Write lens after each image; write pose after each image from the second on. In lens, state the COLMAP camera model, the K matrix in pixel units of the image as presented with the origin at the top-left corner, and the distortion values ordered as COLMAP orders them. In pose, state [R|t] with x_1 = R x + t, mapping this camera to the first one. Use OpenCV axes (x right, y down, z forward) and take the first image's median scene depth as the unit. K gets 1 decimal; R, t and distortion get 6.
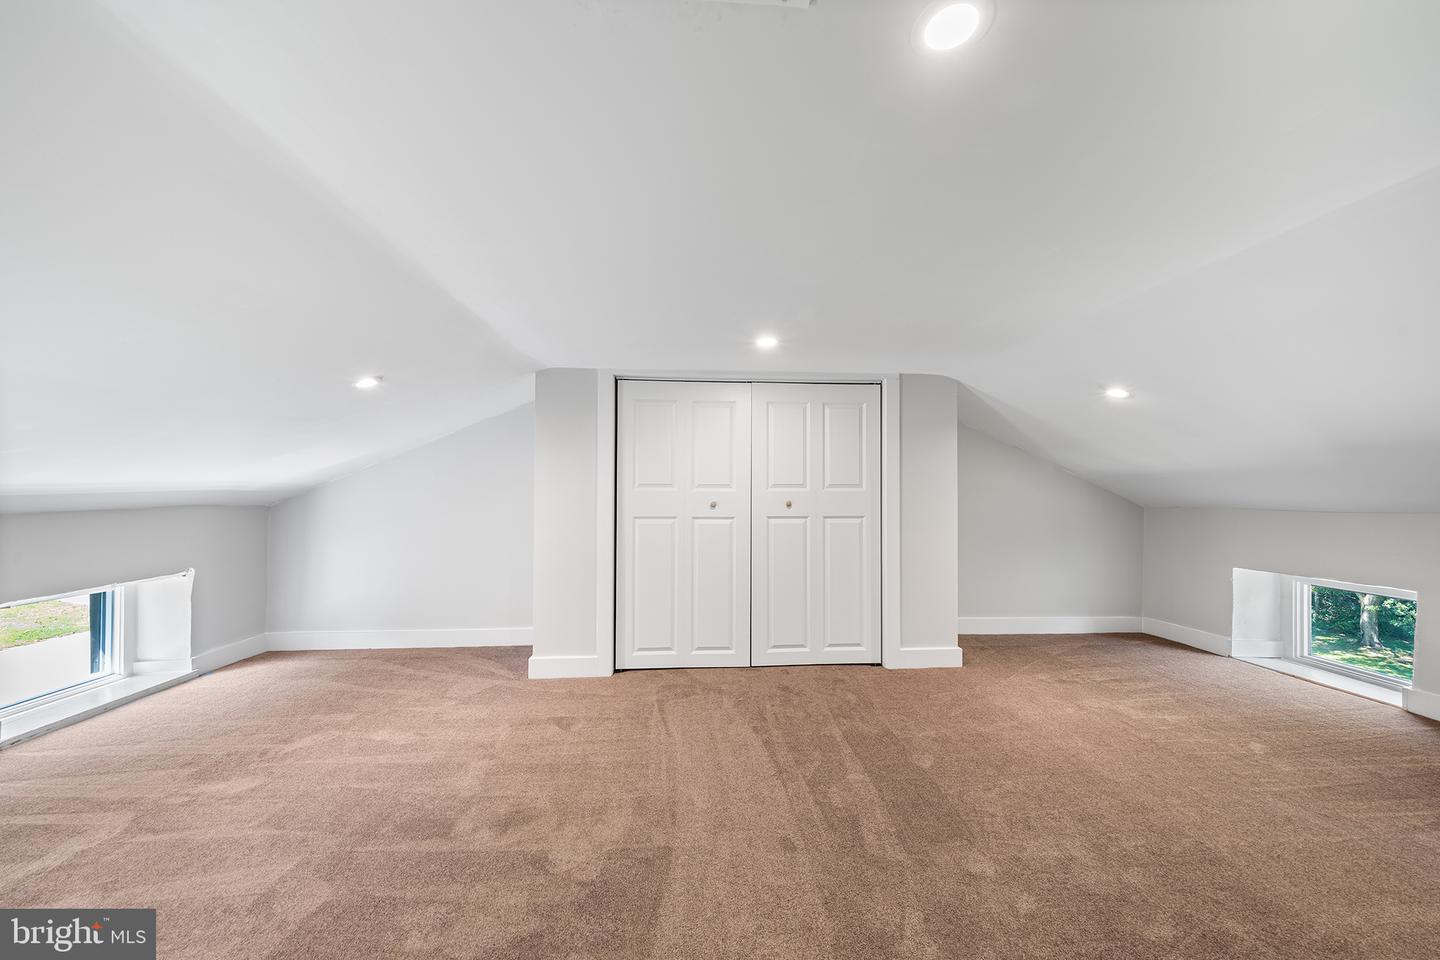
lens RADIAL K [[499.1, 0, 724.2], [0, 499.1, 480.9], [0, 0, 1]] dist [-0.002564, -0.000151]
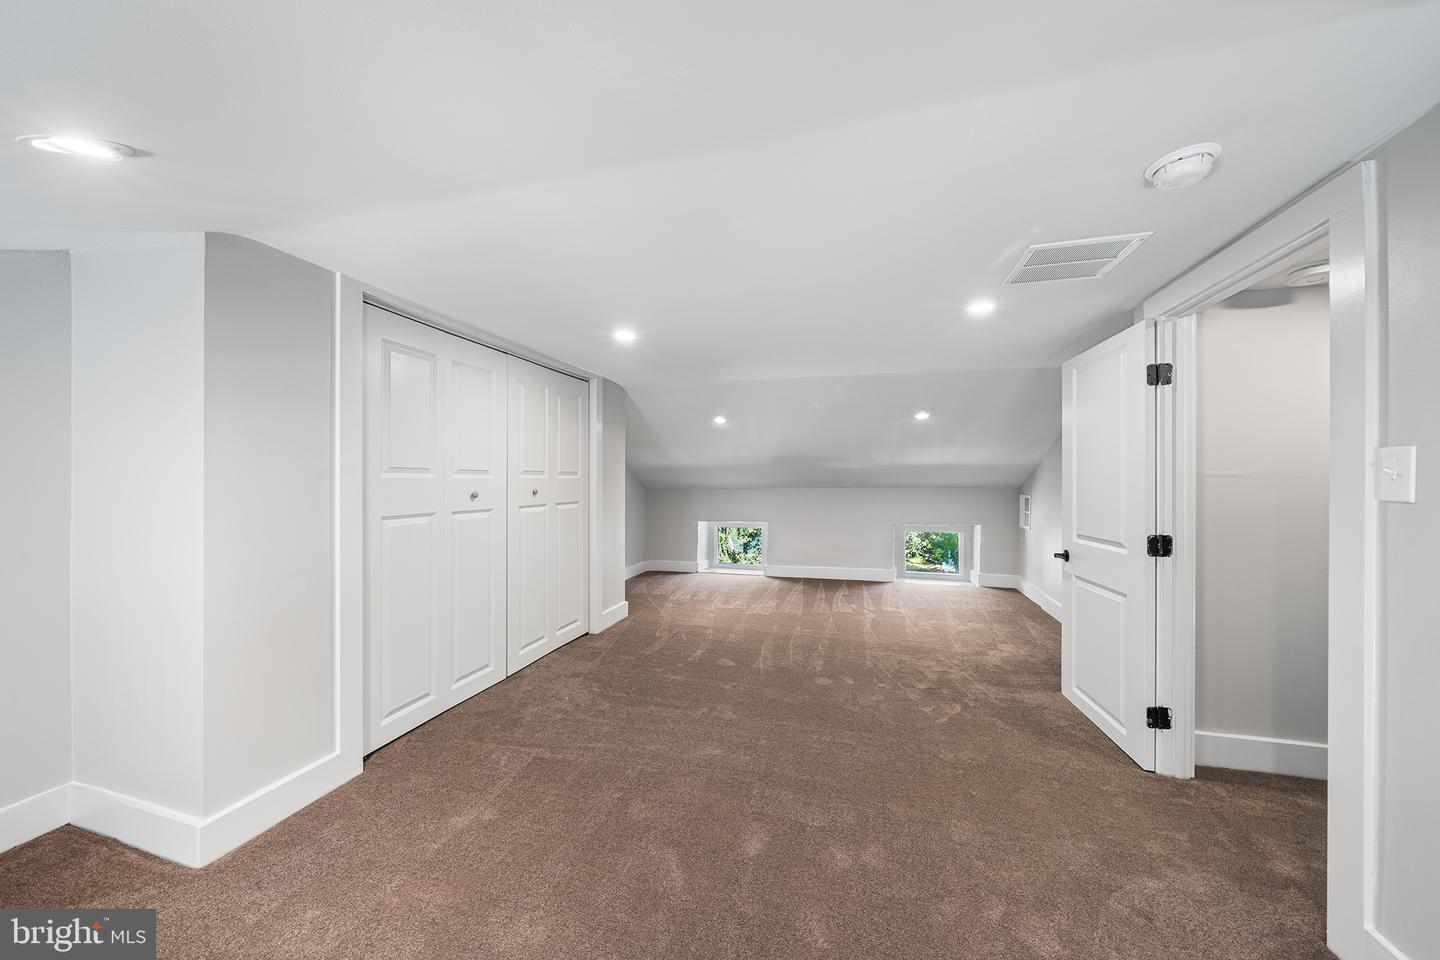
lens RADIAL K [[499.1, 0, 718.6], [0, 499.1, 482.7], [0, 0, 1]] dist [-0.002564, -0.000151]
pose [[0.333794, -0.008398, 0.942609, -0.647873], [-0.017874, 0.999724, 0.015236, 0.008573], [-0.942477, -0.021934, 0.333551, 0.363598]]
